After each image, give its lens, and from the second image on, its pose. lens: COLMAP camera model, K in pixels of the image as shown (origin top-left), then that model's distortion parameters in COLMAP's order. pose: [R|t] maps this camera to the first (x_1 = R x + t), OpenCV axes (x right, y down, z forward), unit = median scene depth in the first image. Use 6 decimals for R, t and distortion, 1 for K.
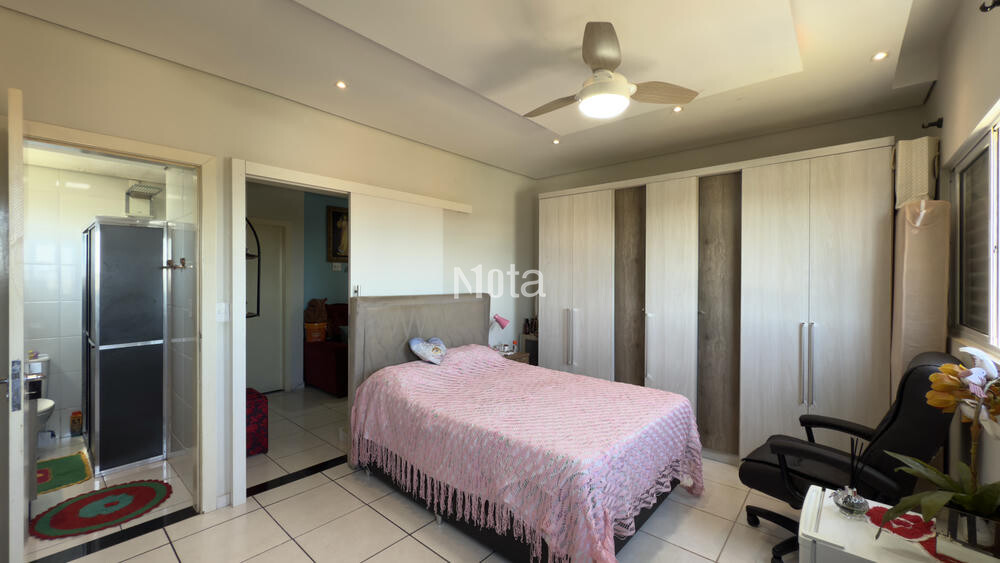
lens RADIAL K [[397.5, 0, 500.0], [0, 397.5, 281.5], [0, 0, 1]] dist [-0.000788, -0.000087]
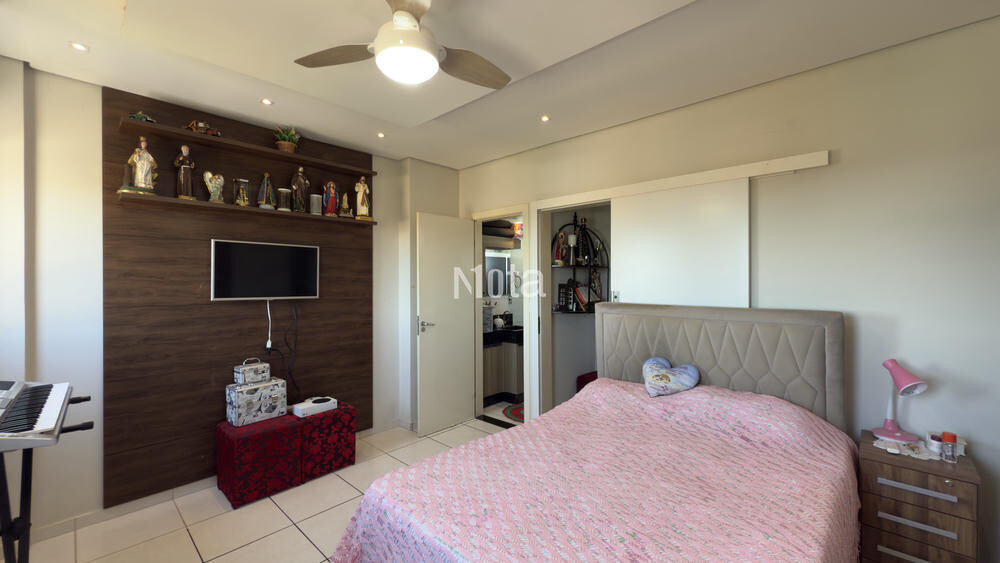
lens RADIAL K [[397.5, 0, 500.0], [0, 397.5, 281.5], [0, 0, 1]] dist [-0.000788, -0.000087]
pose [[-0.023646, -0.000926, -0.999720, 0.628905], [-0.004757, 0.999988, -0.000814, -0.011157], [0.999709, 0.004736, -0.023650, 0.739194]]
